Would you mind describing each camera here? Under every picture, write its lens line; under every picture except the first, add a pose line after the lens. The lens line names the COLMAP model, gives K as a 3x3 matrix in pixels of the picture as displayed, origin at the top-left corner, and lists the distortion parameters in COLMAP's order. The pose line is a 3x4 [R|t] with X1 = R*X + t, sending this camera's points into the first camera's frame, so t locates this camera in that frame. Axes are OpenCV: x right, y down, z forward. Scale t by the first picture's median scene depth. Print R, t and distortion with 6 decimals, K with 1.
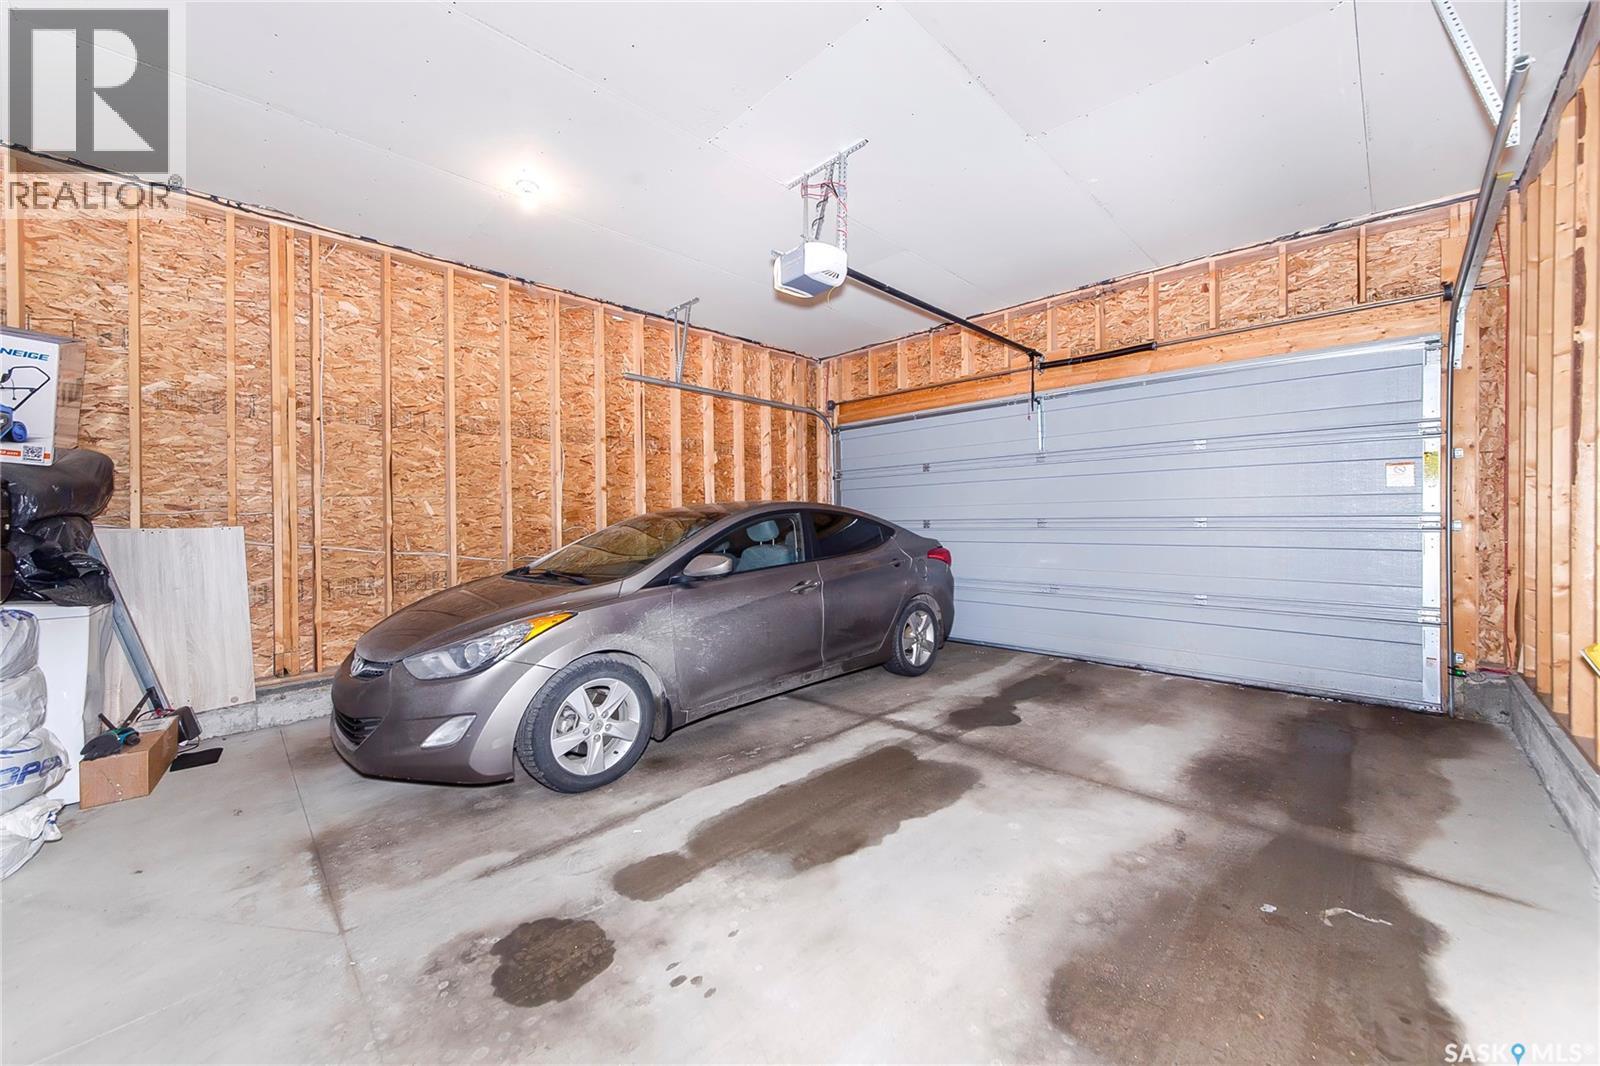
lens RADIAL K [[608.5, 0, 801.9], [0, 608.5, 518.6], [0, 0, 1]] dist [0.013869, 0.000127]
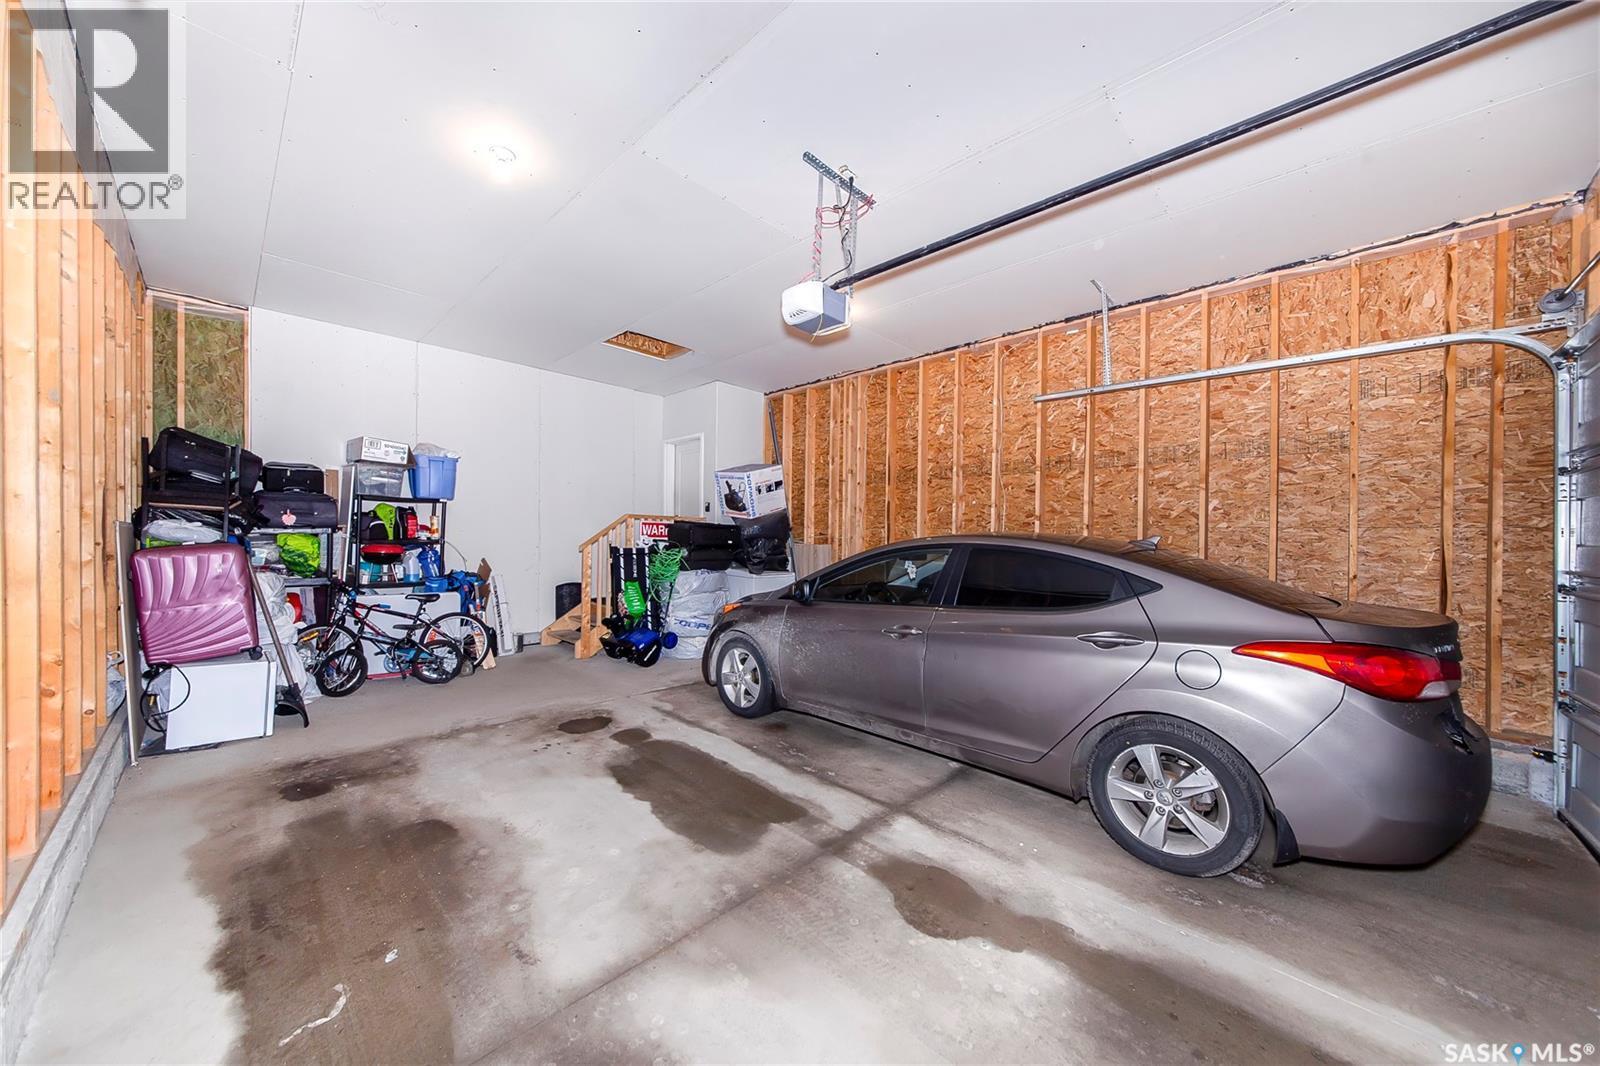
lens RADIAL K [[608.5, 0, 802.3], [0, 608.5, 534.4], [0, 0, 1]] dist [0.013869, 0.000127]
pose [[-0.035918, 0.012935, -0.999271, 1.182571], [-0.014402, 0.999806, 0.013460, -0.052334], [0.999251, 0.014875, -0.035725, 1.161511]]
